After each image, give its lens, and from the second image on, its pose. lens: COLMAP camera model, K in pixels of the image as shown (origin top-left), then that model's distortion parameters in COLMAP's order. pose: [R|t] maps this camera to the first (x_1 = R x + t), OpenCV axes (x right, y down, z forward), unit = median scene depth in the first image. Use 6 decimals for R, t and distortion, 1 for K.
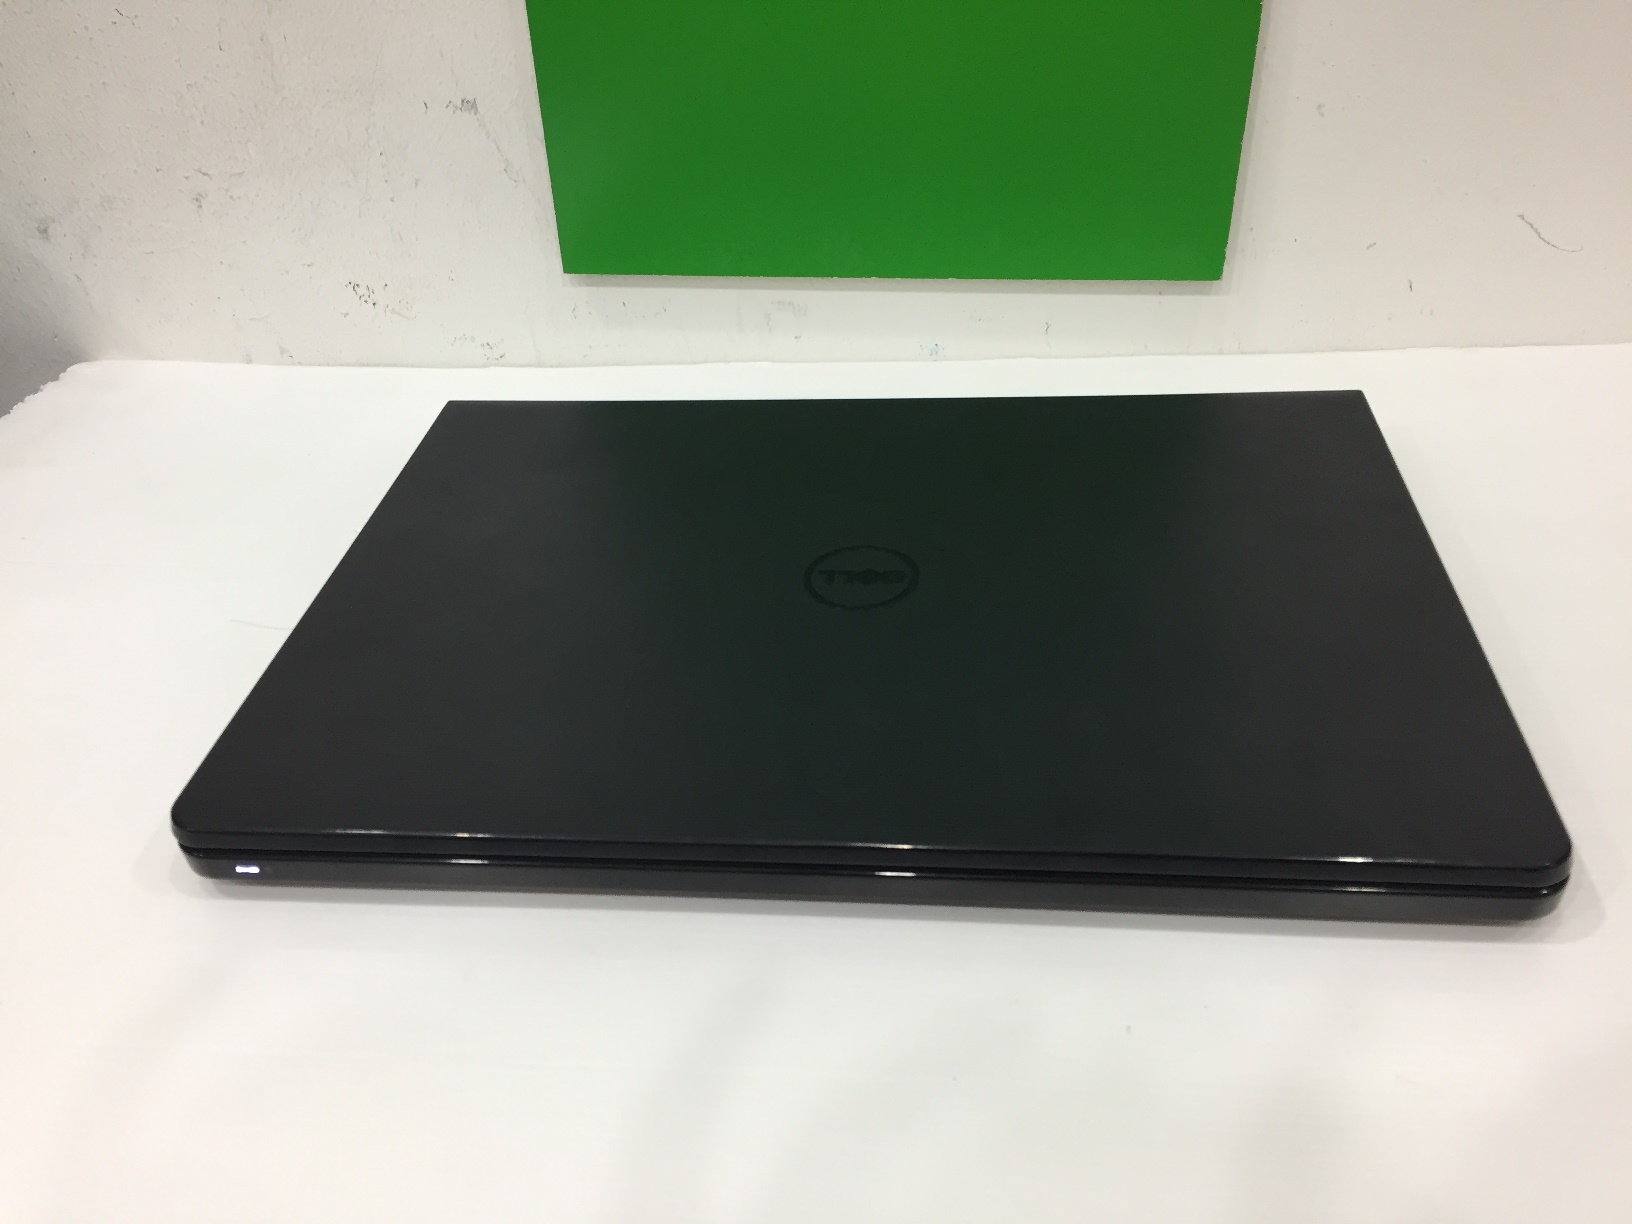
lens RADIAL K [[1414.7, 0, 816.0], [0, 1414.7, 612.0], [0, 0, 1]] dist [0.059455, -0.110195]
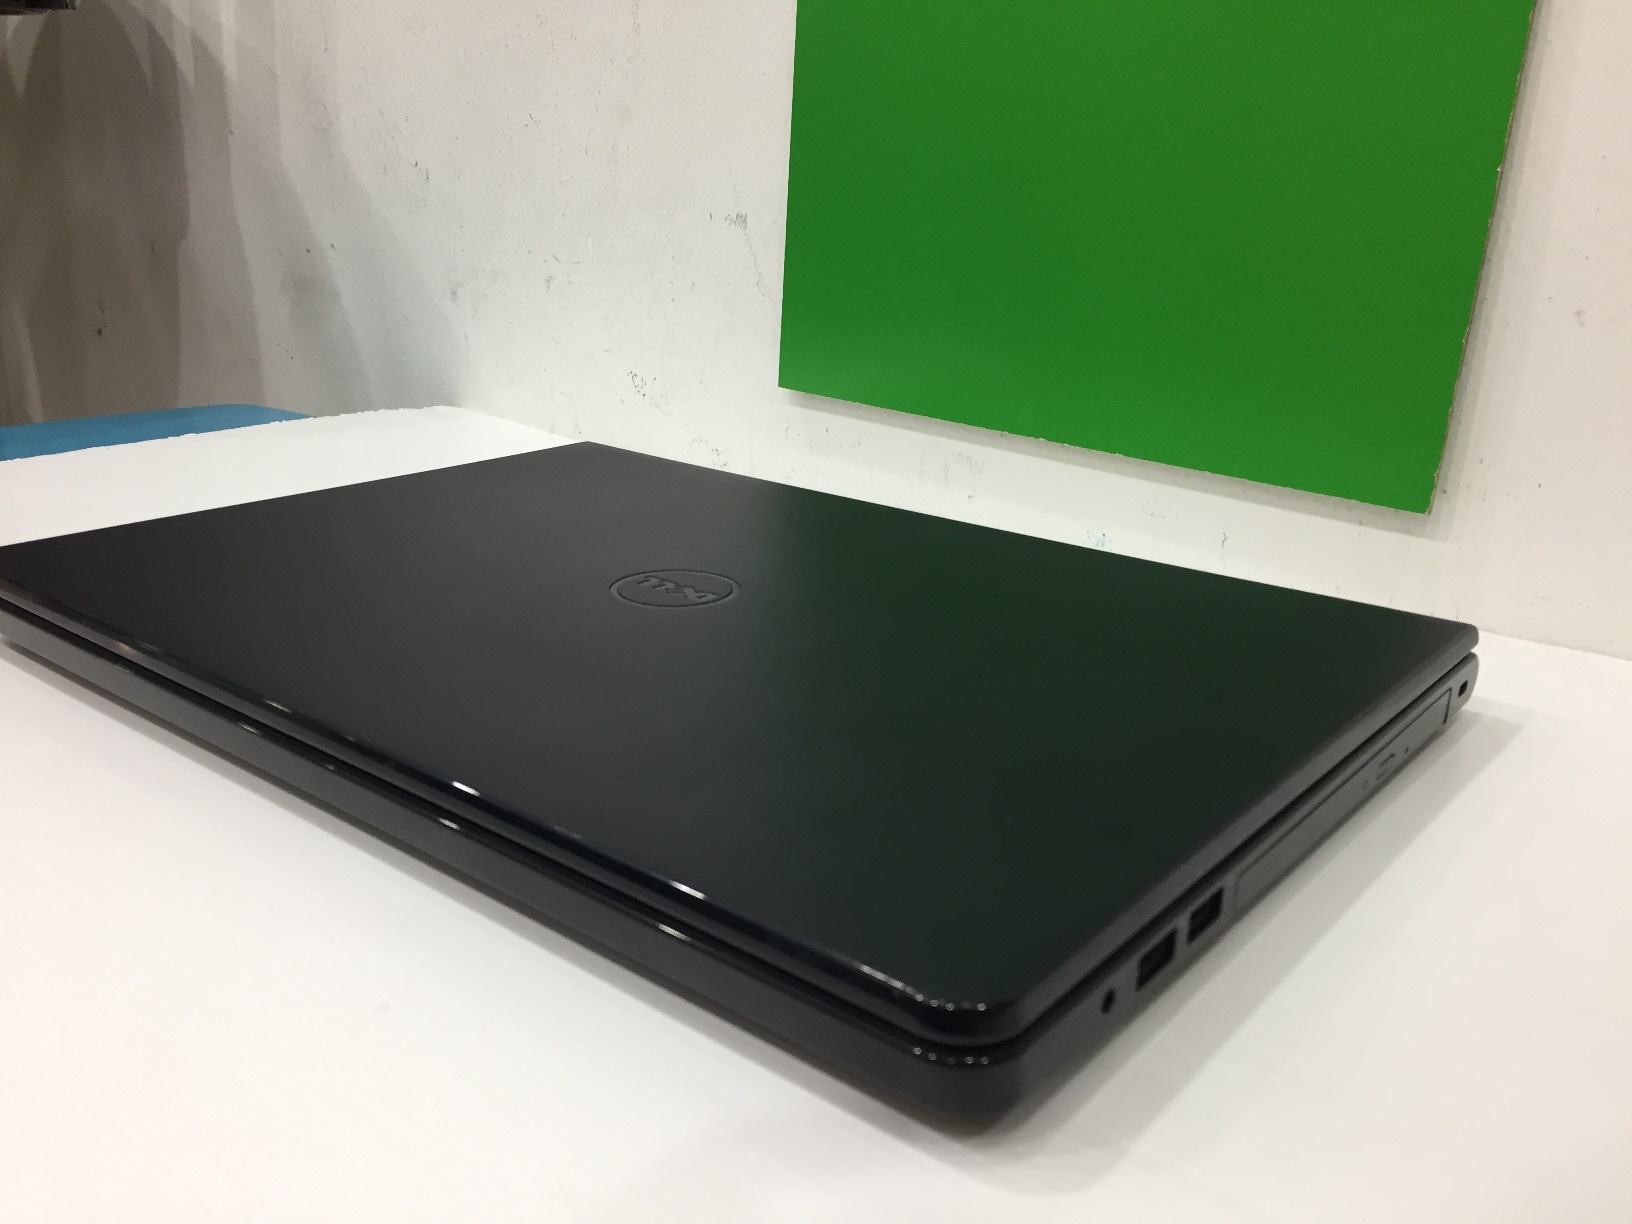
lens RADIAL K [[1414.7, 0, 816.0], [0, 1414.7, 612.0], [0, 0, 1]] dist [0.059455, -0.110195]
pose [[0.831756, 0.246596, -0.497365, 0.385963], [-0.371606, 0.912912, -0.168821, 0.068987], [0.412420, 0.325241, 0.850957, 0.200064]]
